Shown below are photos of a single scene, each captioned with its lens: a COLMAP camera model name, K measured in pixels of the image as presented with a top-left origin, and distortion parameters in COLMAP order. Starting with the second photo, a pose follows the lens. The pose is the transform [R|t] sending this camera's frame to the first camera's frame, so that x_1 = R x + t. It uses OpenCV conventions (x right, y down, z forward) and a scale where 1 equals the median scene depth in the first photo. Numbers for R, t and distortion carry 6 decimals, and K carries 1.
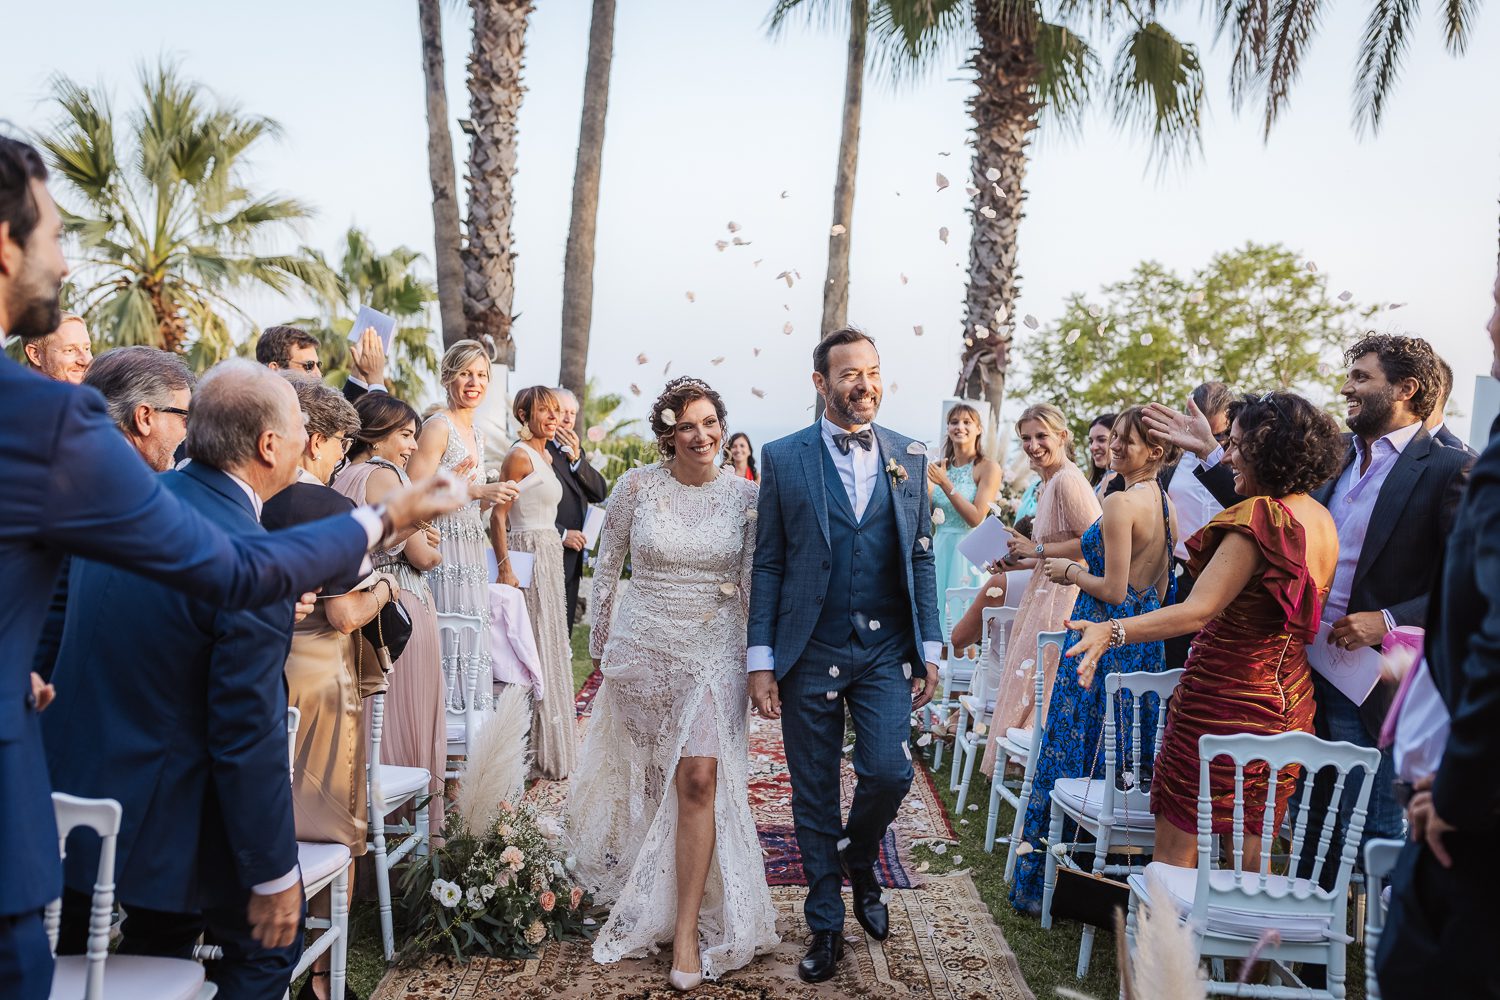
lens RADIAL K [[1432.4, 0, 745.2], [0, 1432.4, 495.2], [0, 0, 1]] dist [0.001946, 0.000068]
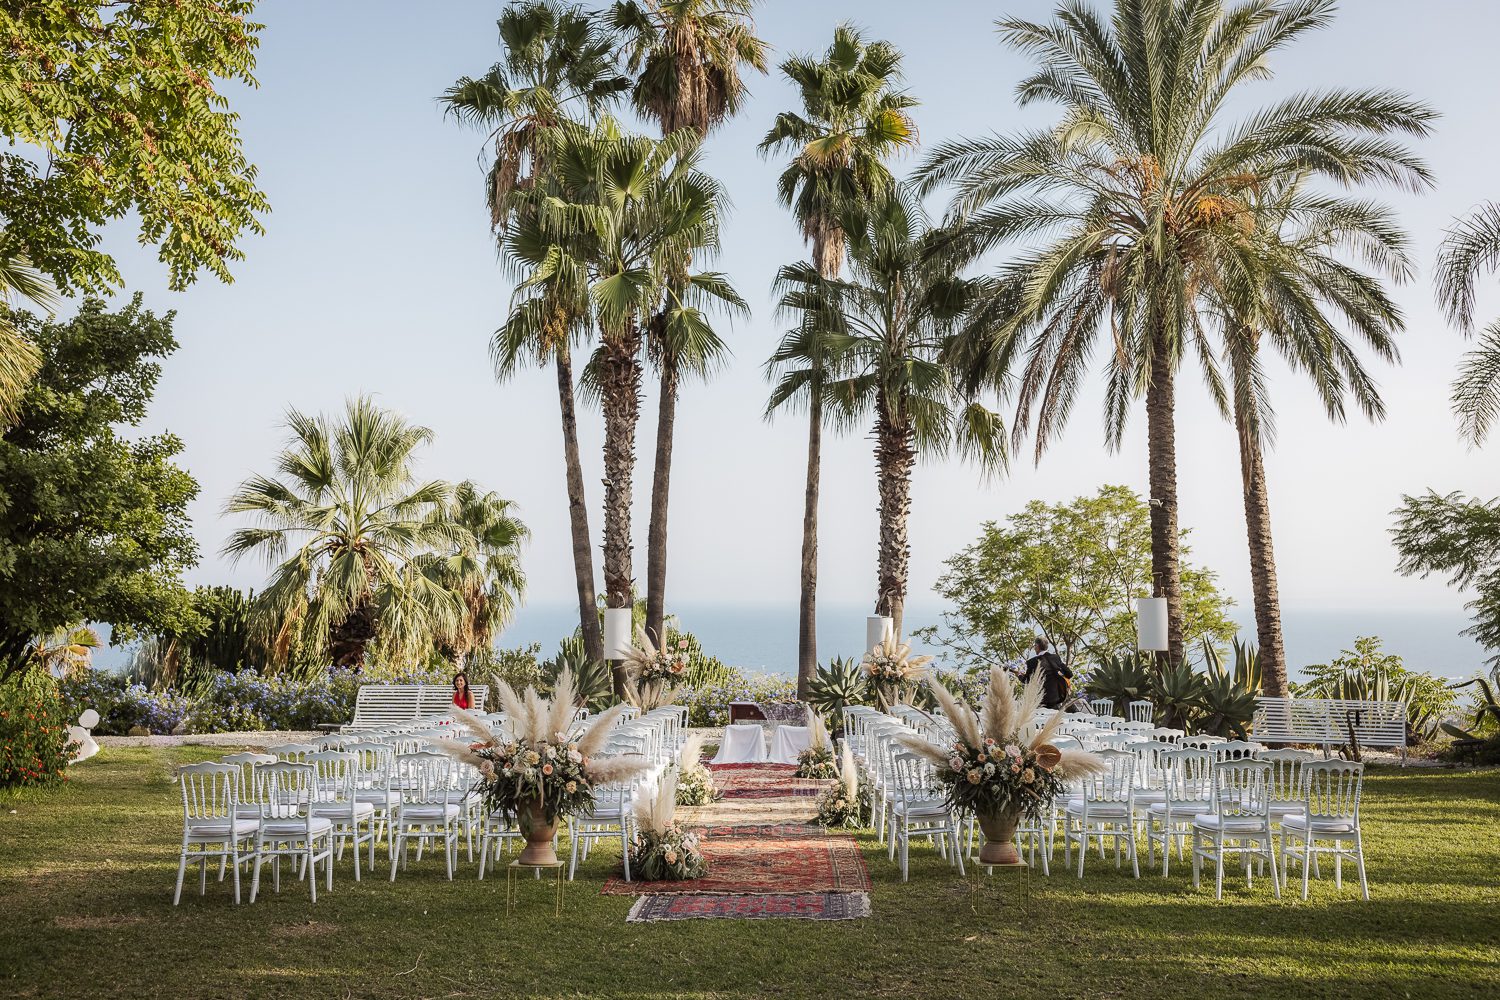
lens RADIAL K [[1432.4, 0, 745.2], [0, 1432.4, 495.2], [0, 0, 1]] dist [0.001946, 0.000068]
pose [[0.999220, -0.038853, -0.007021, 0.001375], [0.037672, 0.991435, -0.125050, 0.002022], [0.011819, 0.124688, 0.992126, -0.799443]]
